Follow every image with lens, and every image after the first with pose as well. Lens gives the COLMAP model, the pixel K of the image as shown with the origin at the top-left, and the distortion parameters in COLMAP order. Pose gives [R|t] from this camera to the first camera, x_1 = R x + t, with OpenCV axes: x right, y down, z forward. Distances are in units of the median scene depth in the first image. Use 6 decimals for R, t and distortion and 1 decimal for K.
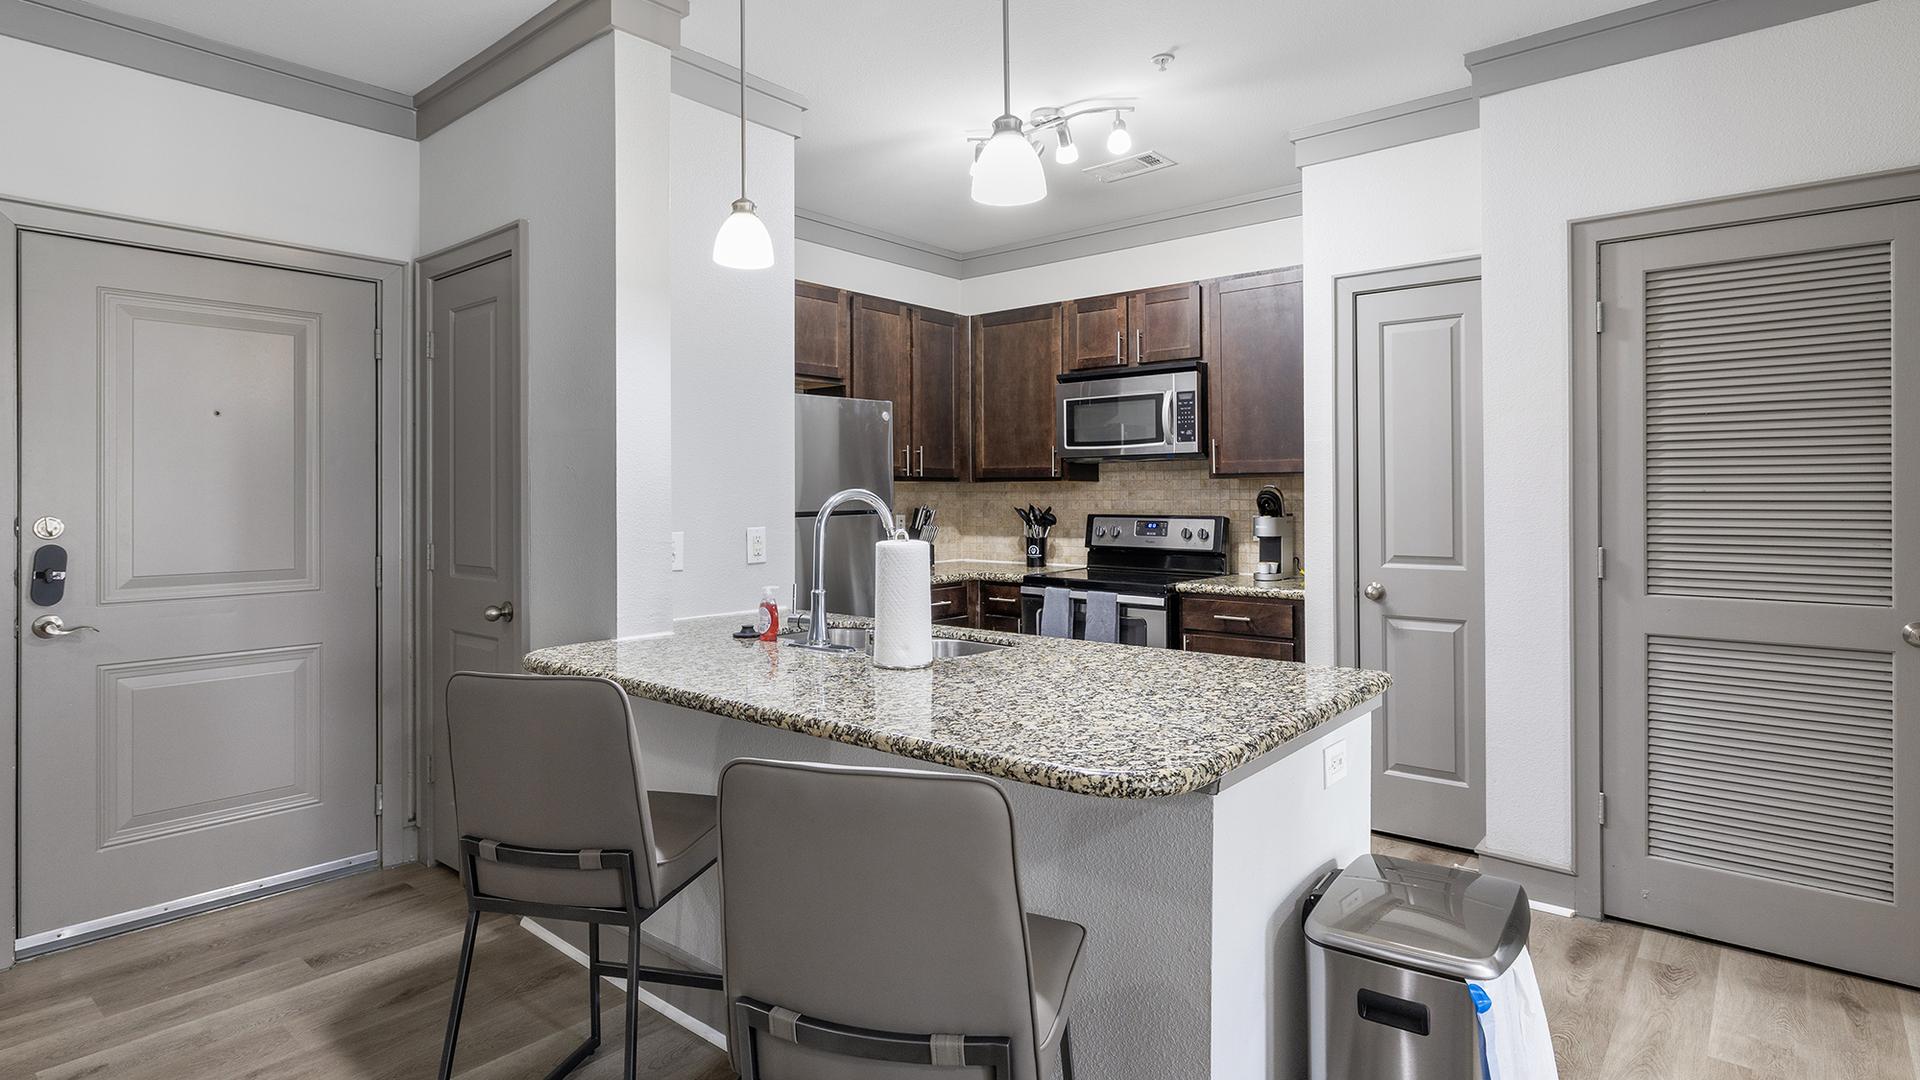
lens RADIAL K [[993.6, 0, 955.2], [0, 993.6, 495.5], [0, 0, 1]] dist [-0.001142, -0.000153]
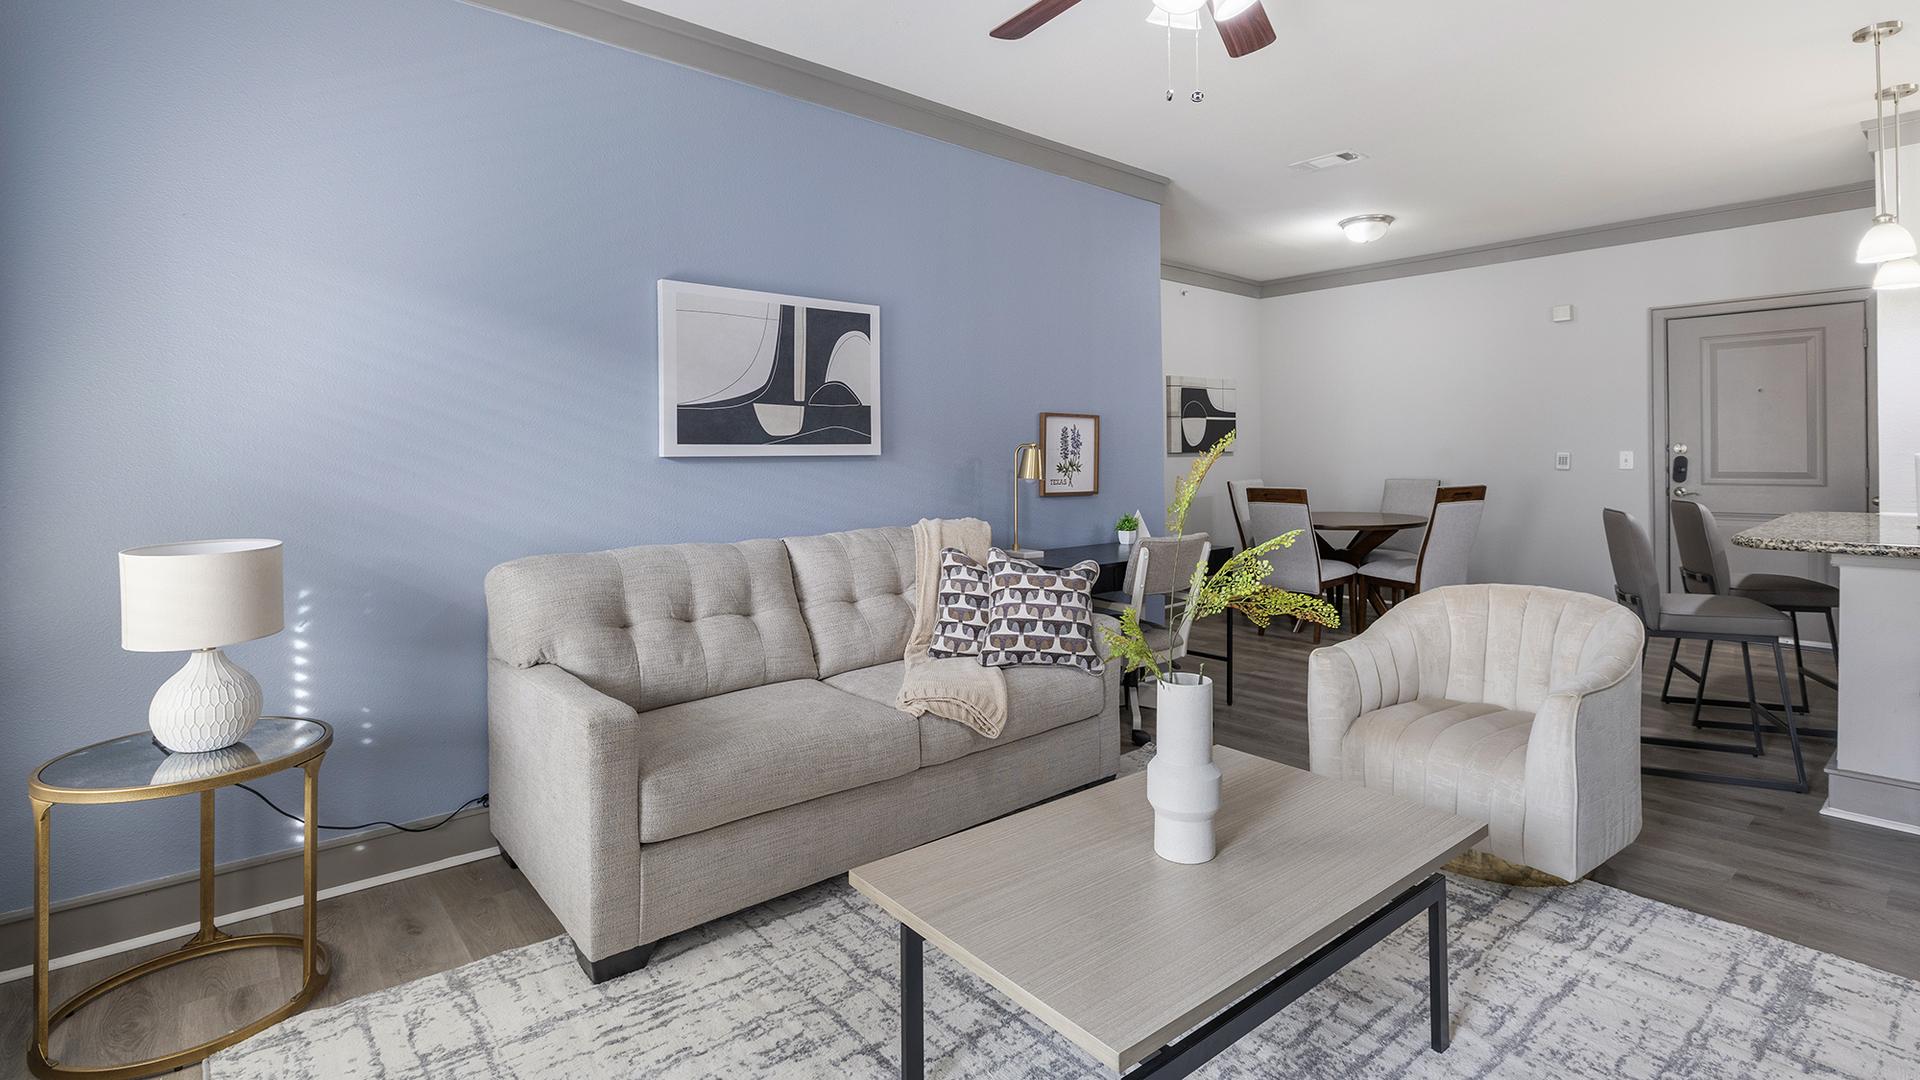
lens RADIAL K [[886.8, 0, 956.9], [0, 886.8, 453.8], [0, 0, 1]] dist [-0.001688, -0.000138]
pose [[-0.173260, 0.003414, -0.984870, 0.824070], [0.010244, 0.999946, 0.001664, 0.014162], [0.984823, -0.009801, -0.173286, -0.175035]]
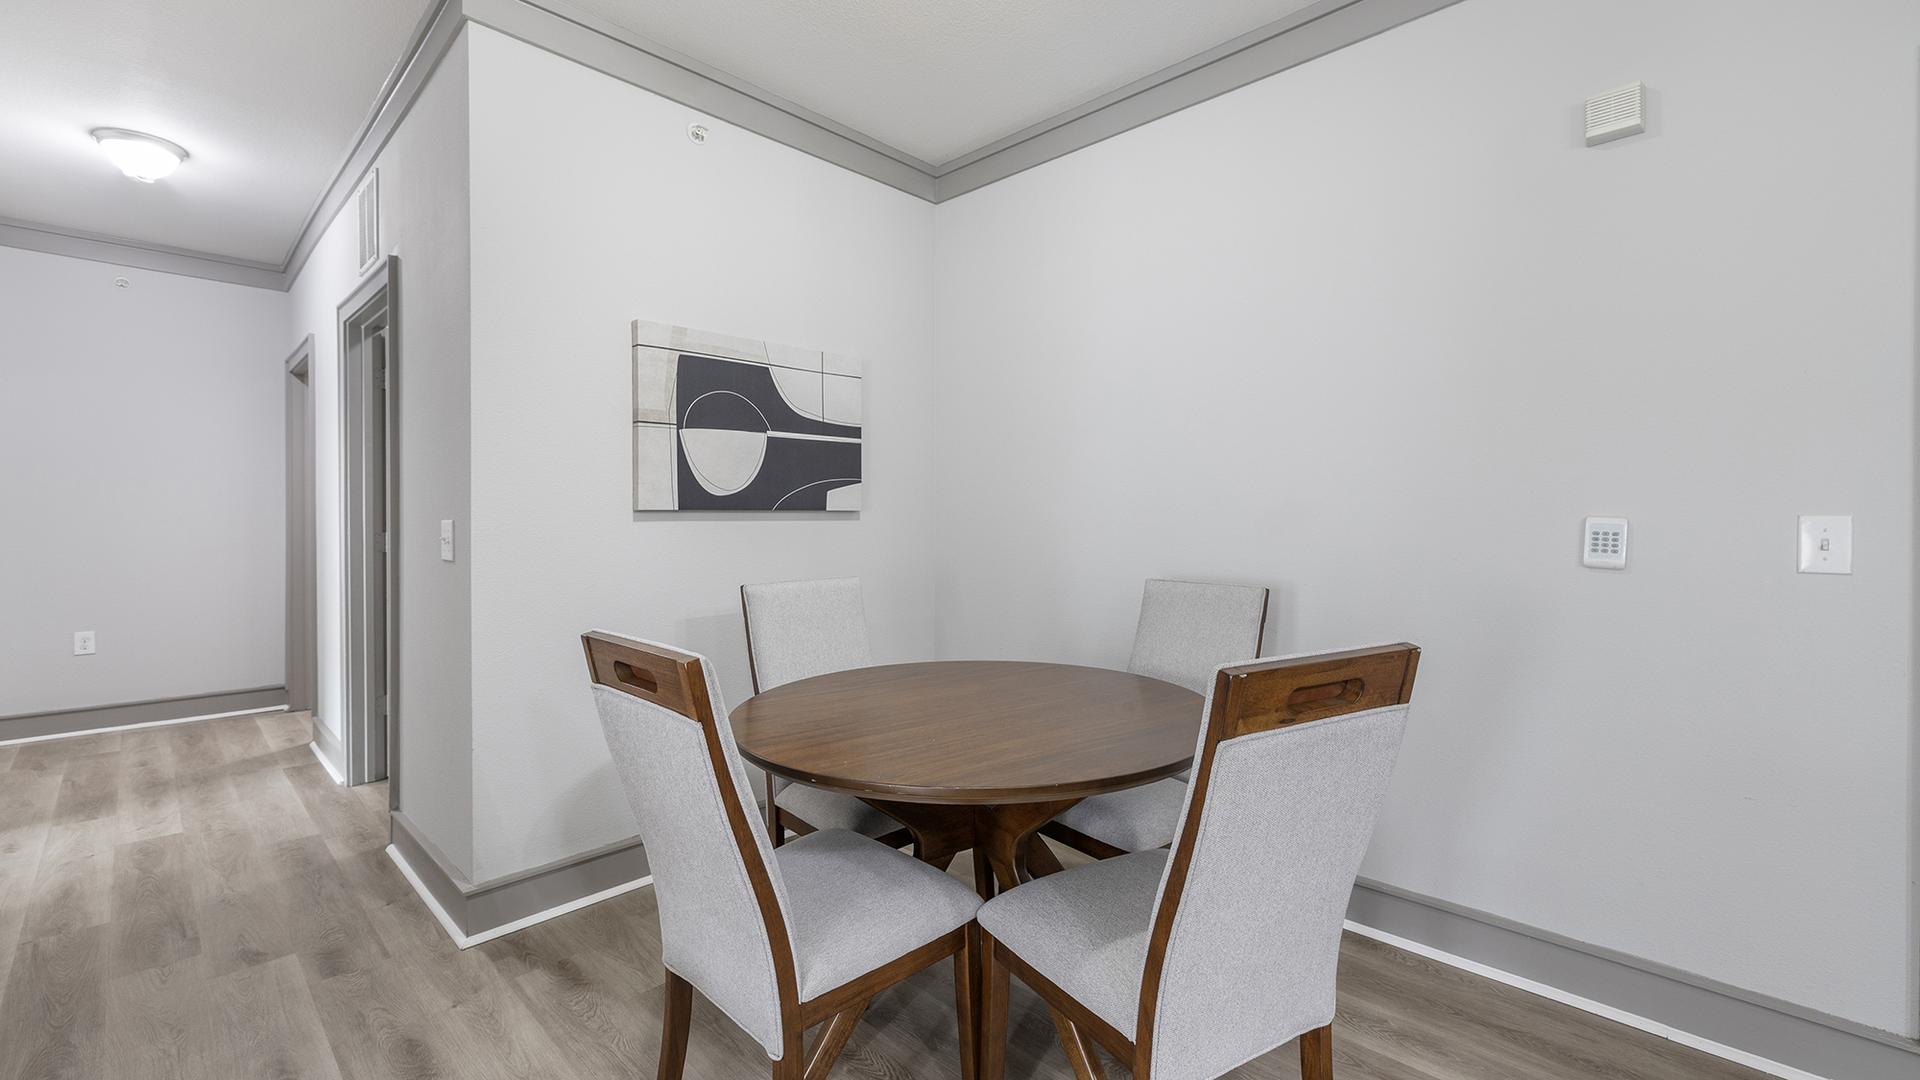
lens RADIAL K [[790.0, 0, 960.0], [0, 790.0, 540.0], [0, 0, 1]] dist [-0.001136, -0.000065]
pose [[-0.076166, 0.028127, -0.996698, -0.198934], [-0.001277, 0.999598, 0.028306, 0.023702], [0.997094, 0.003429, -0.076099, 0.186362]]
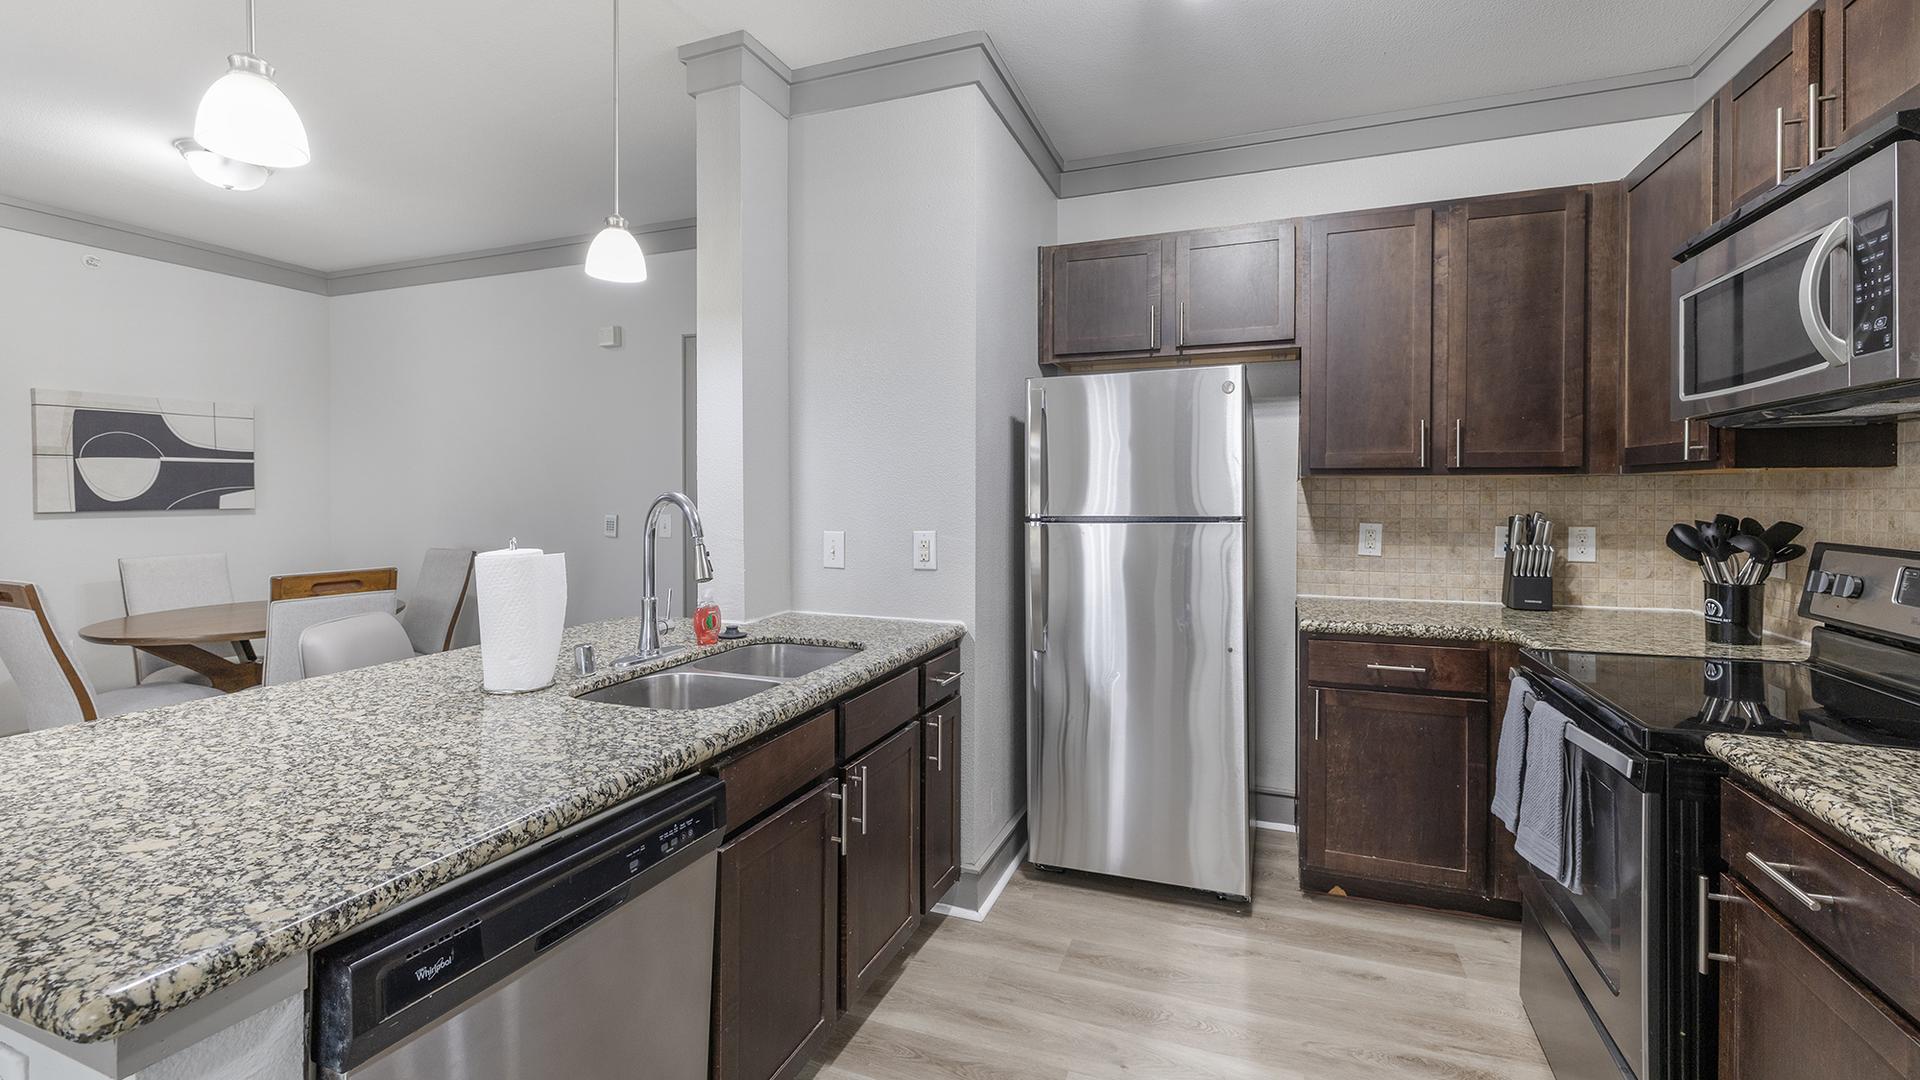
lens RADIAL K [[810.2, 0, 953.1], [0, 810.2, 506.3], [0, 0, 1]] dist [-0.000083, 0.000133]
pose [[0.313813, 0.017726, -0.949319, 0.389130], [-0.000233, 0.999827, 0.018592, -0.004039], [0.949485, -0.005613, 0.313762, 0.573319]]
